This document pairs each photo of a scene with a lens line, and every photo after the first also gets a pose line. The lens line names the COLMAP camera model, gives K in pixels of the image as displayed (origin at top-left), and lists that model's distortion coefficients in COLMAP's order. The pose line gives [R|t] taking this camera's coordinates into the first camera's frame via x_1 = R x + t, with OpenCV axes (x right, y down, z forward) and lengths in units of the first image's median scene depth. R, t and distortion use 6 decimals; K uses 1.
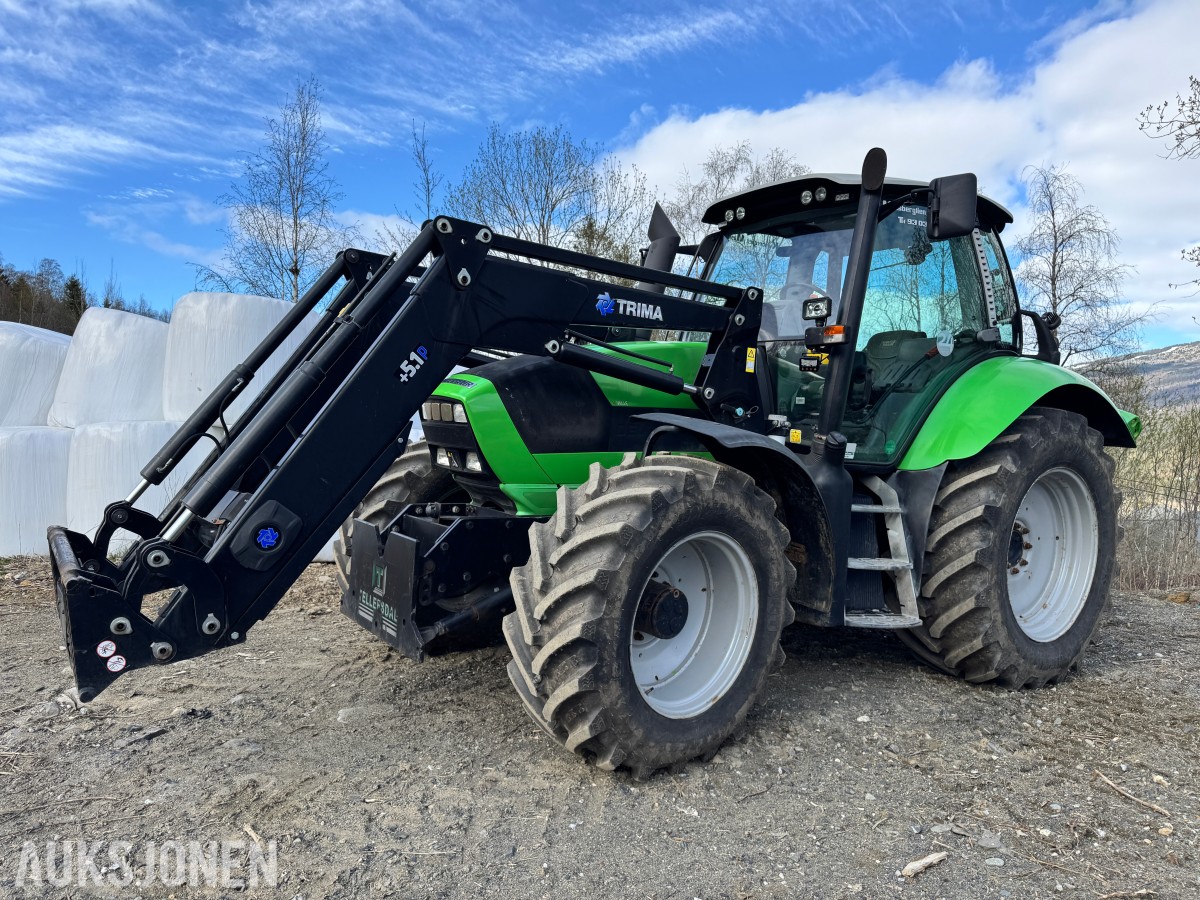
lens RADIAL K [[852.7, 0, 580.8], [0, 852.7, 455.4], [0, 0, 1]] dist [0.061803, -0.075051]
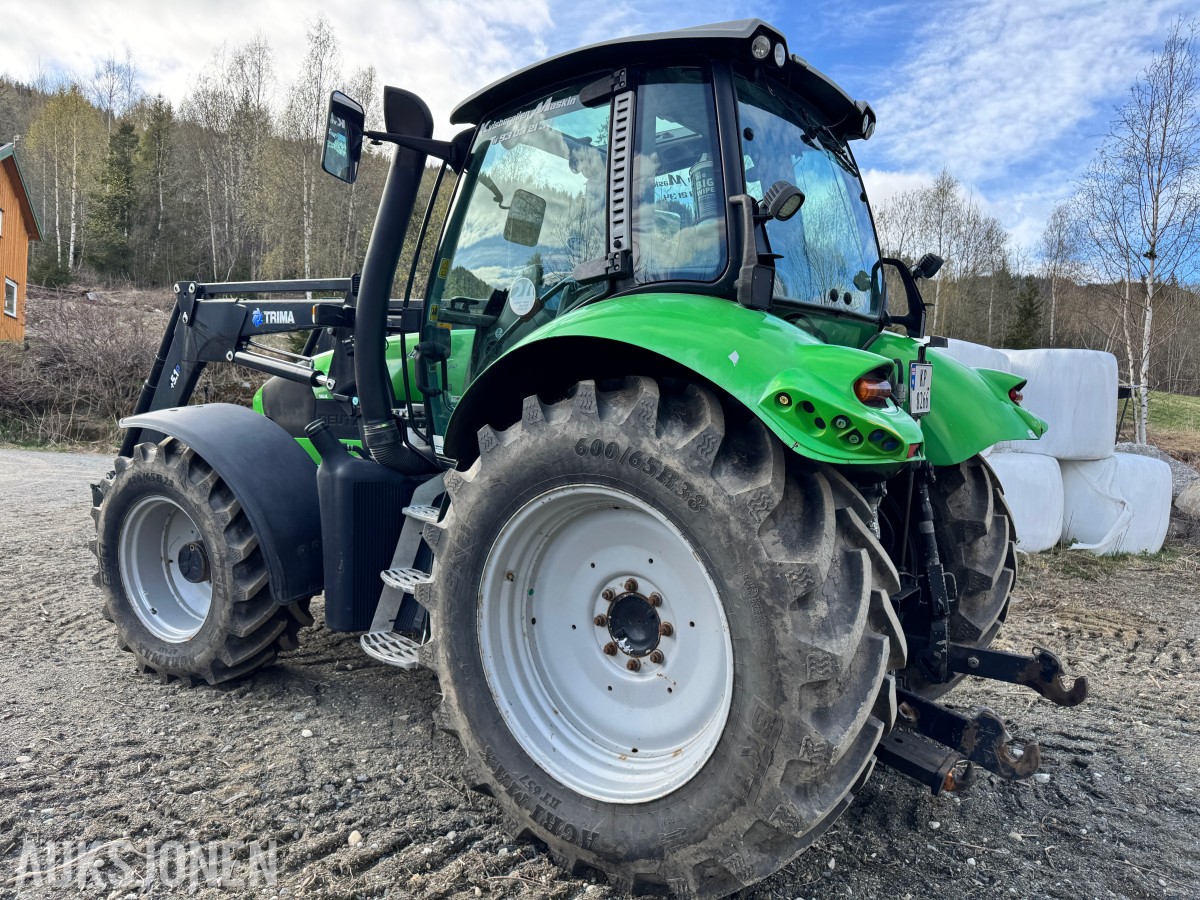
lens RADIAL K [[850.1, 0, 591.3], [0, 850.1, 450.0], [0, 0, 1]] dist [0.058555, -0.061907]
pose [[0.327731, 0.026484, -0.944400, 1.438398], [-0.042513, 0.999008, 0.013263, -0.021262], [0.943814, 0.035803, 0.328531, 1.096722]]
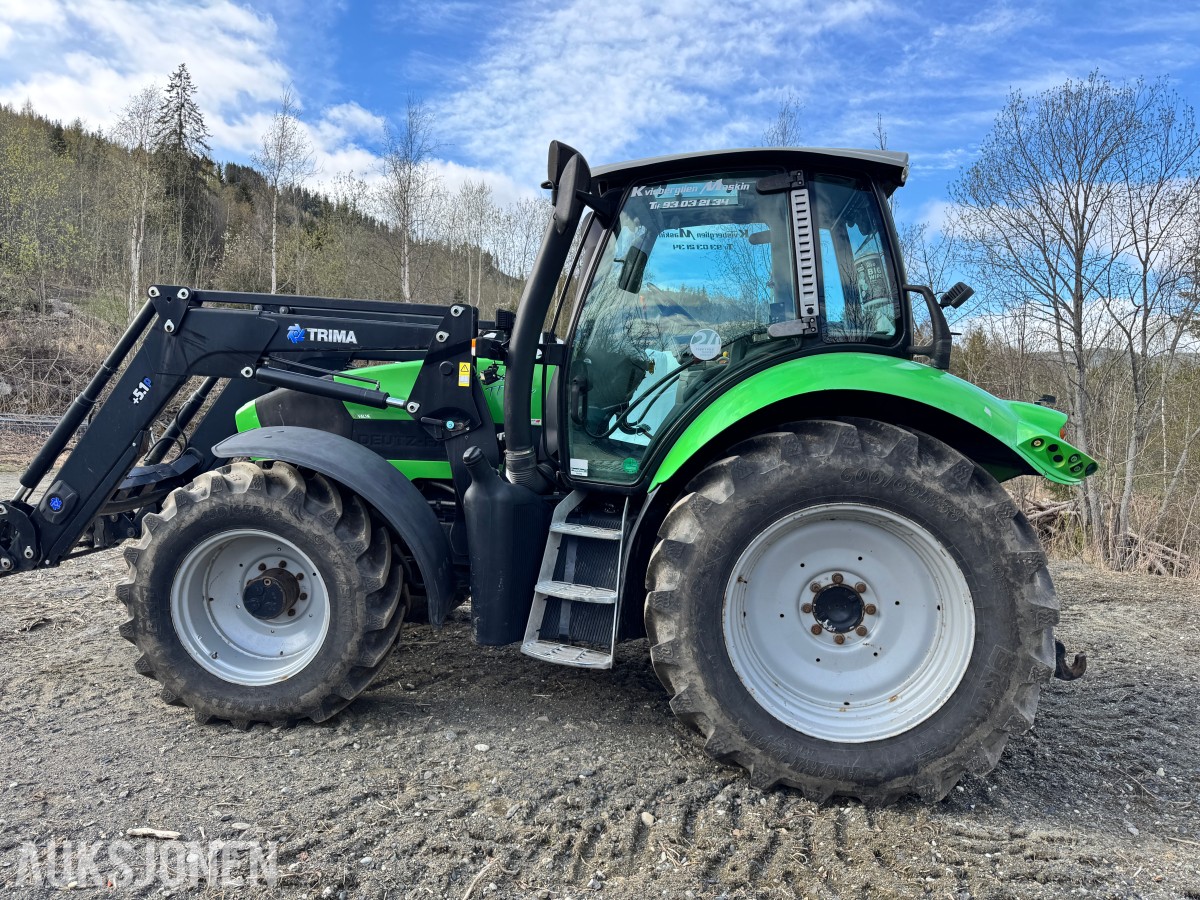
lens RADIAL K [[859.1, 0, 587.6], [0, 859.1, 451.8], [0, 0, 1]] dist [0.138607, -0.292711]
pose [[0.720200, 0.030974, -0.693075, 1.207025], [-0.030737, 0.999446, 0.012727, -0.042872], [0.693085, 0.012137, 0.720753, 0.427816]]
